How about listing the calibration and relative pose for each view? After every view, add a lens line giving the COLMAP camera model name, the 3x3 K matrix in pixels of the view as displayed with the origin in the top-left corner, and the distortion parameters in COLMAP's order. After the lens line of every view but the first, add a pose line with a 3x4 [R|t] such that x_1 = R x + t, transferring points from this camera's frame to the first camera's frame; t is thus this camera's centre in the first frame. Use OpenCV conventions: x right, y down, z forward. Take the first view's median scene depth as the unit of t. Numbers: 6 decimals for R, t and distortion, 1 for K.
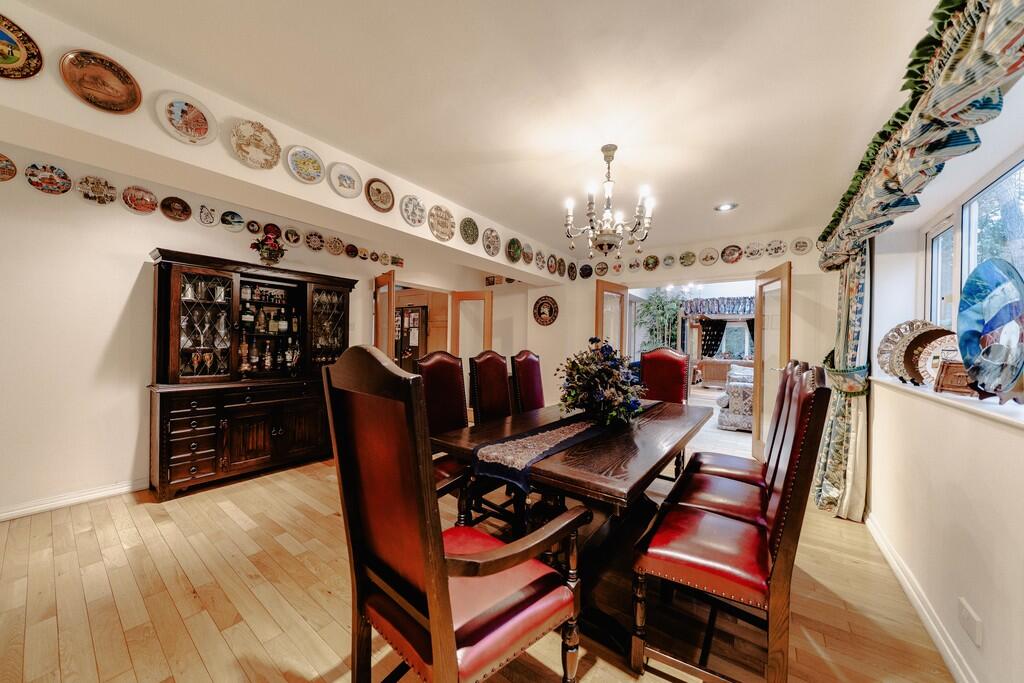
lens RADIAL K [[349.5, 0, 507.4], [0, 349.5, 342.8], [0, 0, 1]] dist [-0.006138, -0.000021]
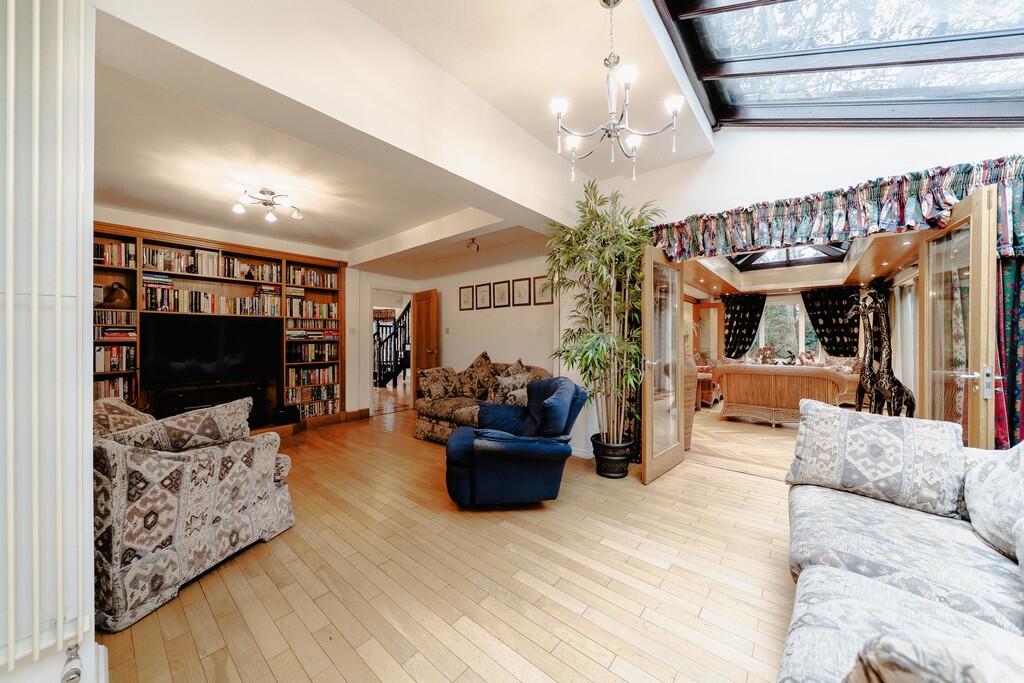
lens RADIAL K [[349.5, 0, 513.2], [0, 349.5, 339.4], [0, 0, 1]] dist [-0.006138, -0.000021]
pose [[0.998152, -0.017106, -0.058313, 0.254344], [0.017261, 0.999849, 0.002147, 0.005719], [0.058268, -0.003150, 0.998296, 0.420987]]
